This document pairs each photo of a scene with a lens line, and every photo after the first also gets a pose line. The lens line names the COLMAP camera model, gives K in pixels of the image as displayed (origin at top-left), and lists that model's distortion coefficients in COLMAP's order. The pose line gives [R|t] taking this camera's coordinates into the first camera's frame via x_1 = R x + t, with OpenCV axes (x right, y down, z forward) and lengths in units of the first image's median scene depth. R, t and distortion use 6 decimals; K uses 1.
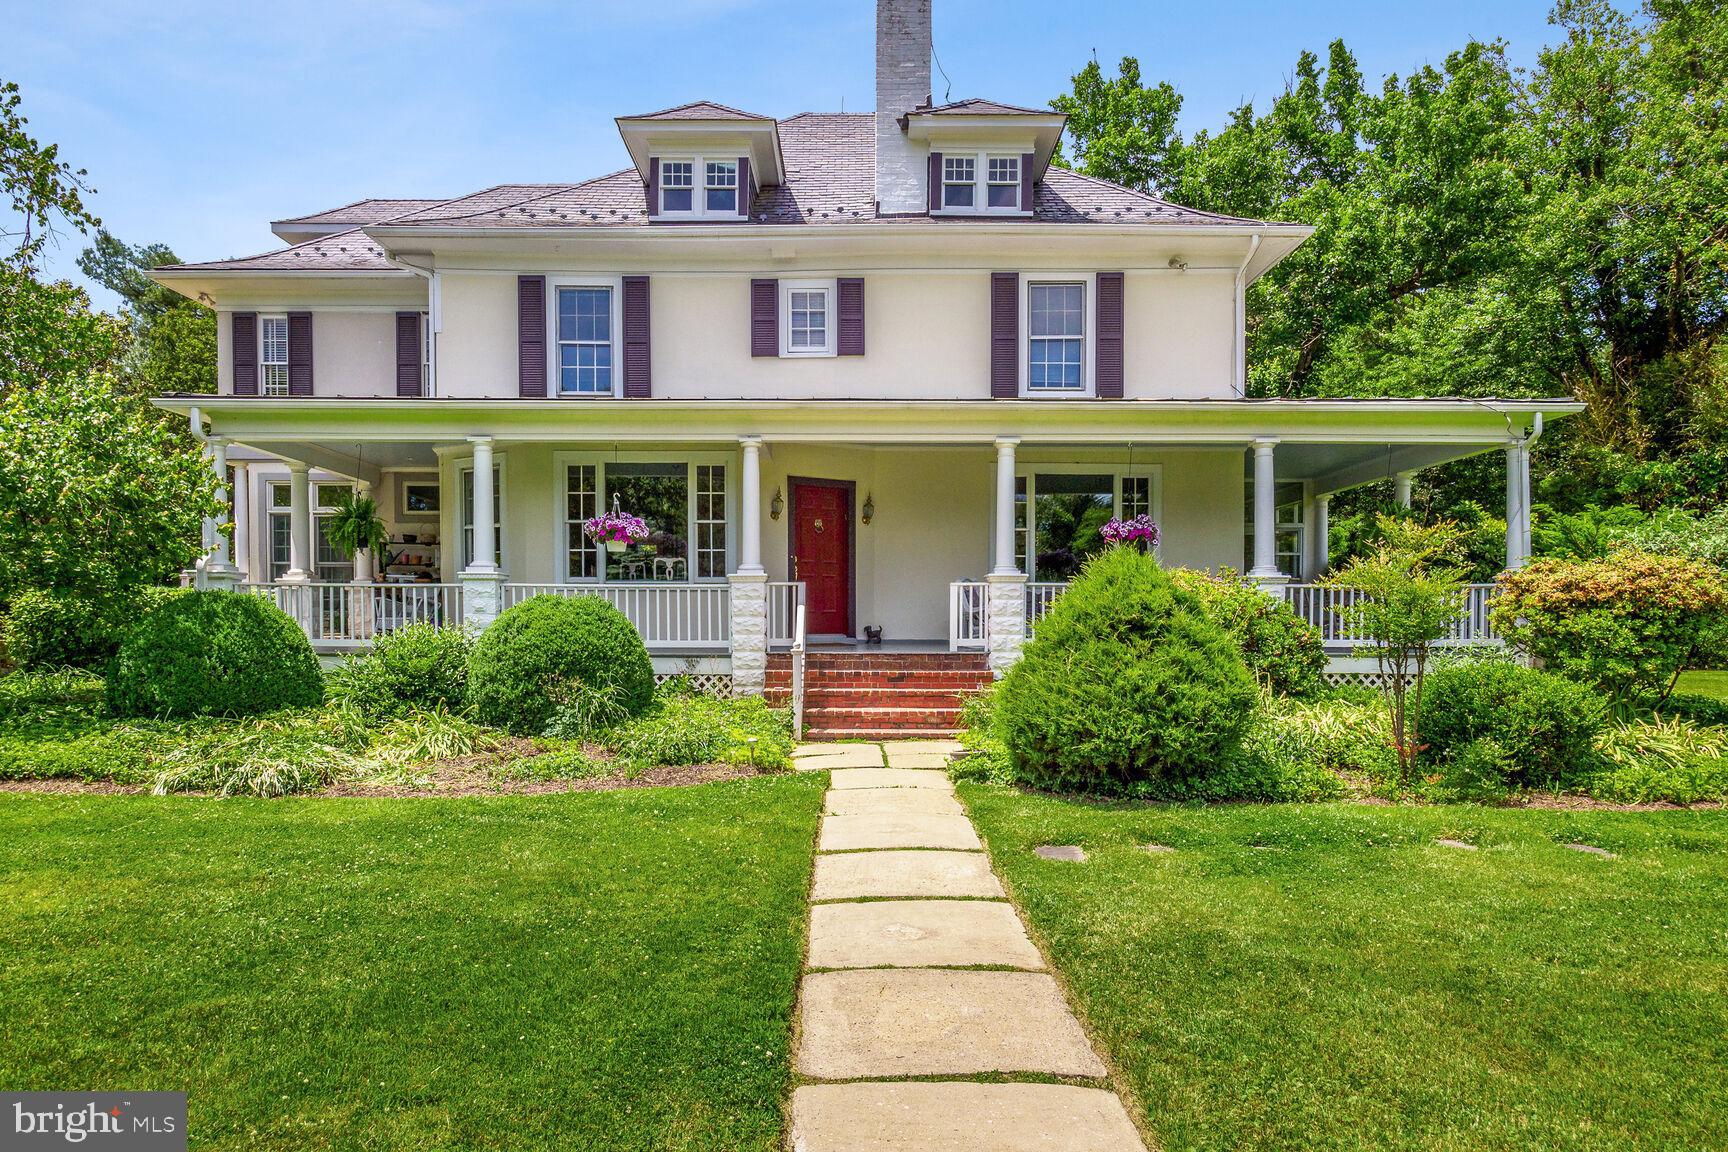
lens RADIAL K [[1098.0, 0, 864.9], [0, 1098.0, 643.9], [0, 0, 1]] dist [-0.003196, 0.002067]
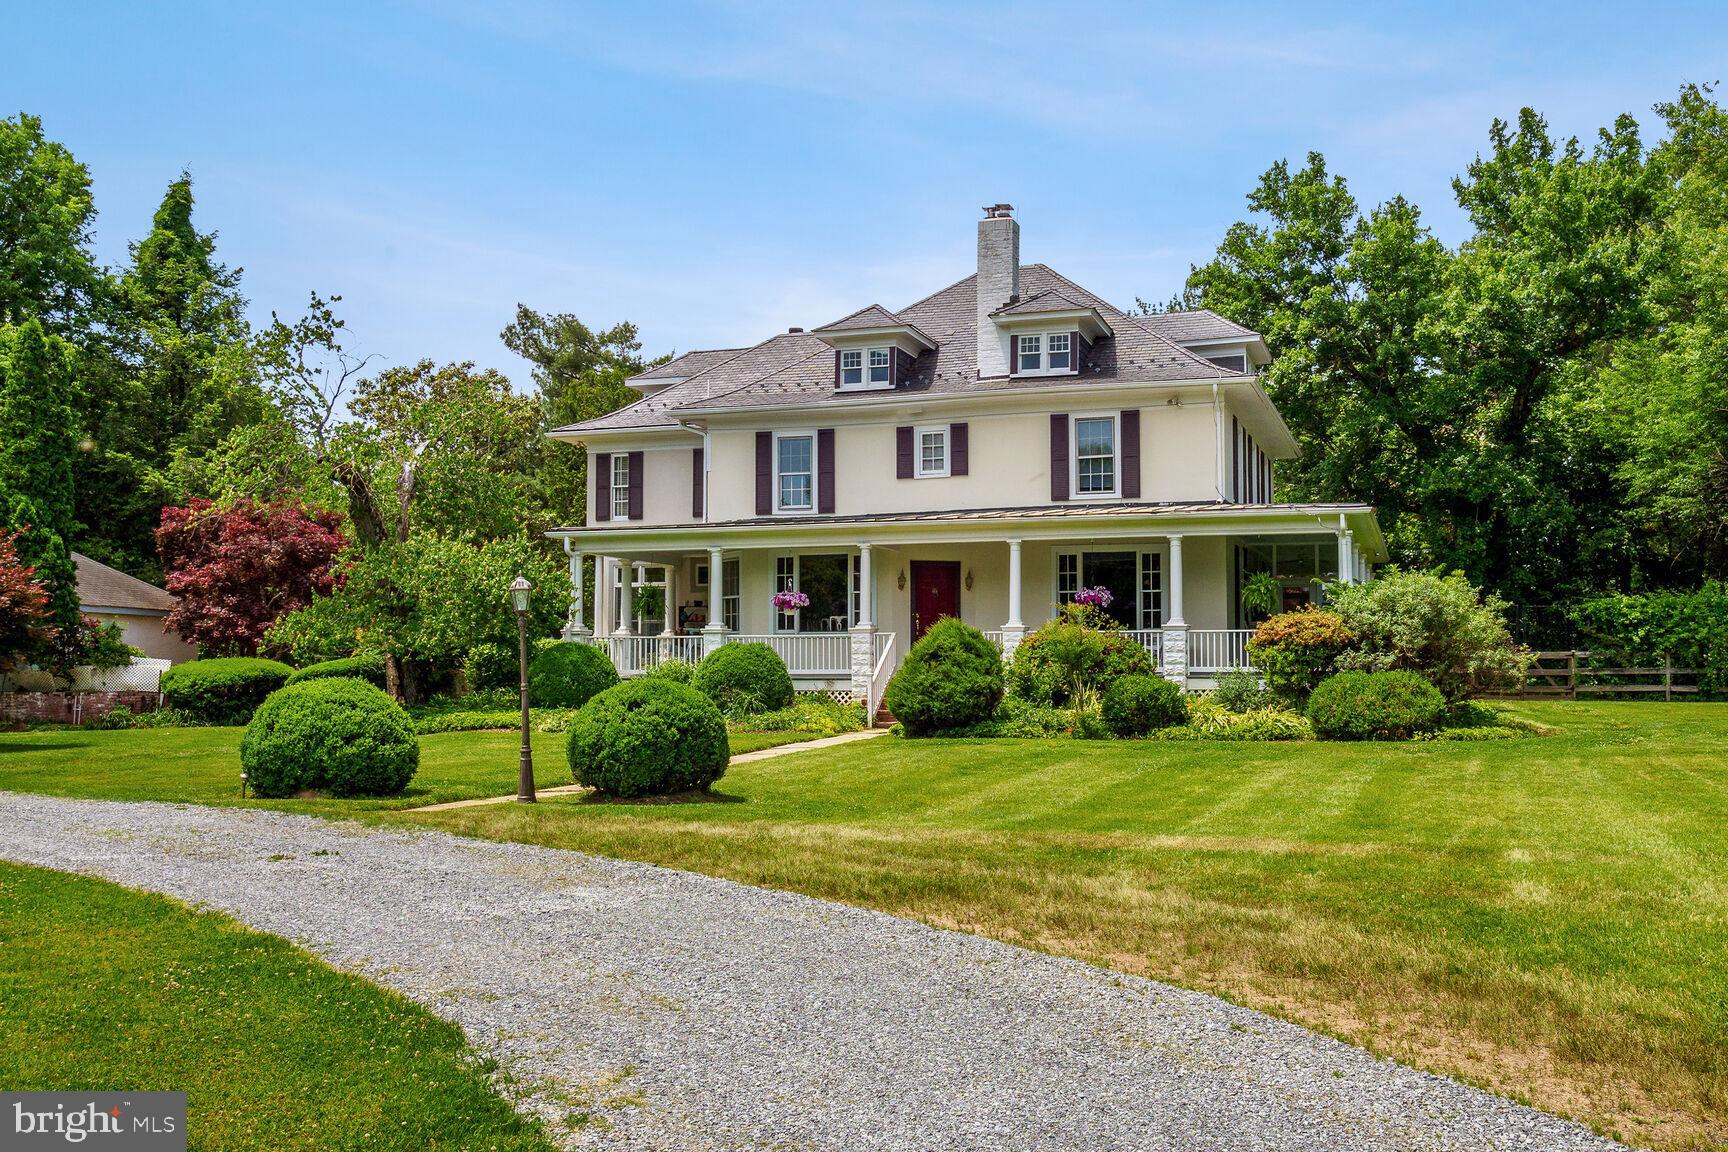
lens RADIAL K [[1314.6, 0, 864.0], [0, 1314.6, 576.0], [0, 0, 1]] dist [0.000769, -0.001384]
pose [[0.941286, -0.027130, -0.336517, 0.453982], [-0.002972, 0.996062, -0.088615, 0.025789], [0.337596, 0.084412, 0.937499, -0.672651]]
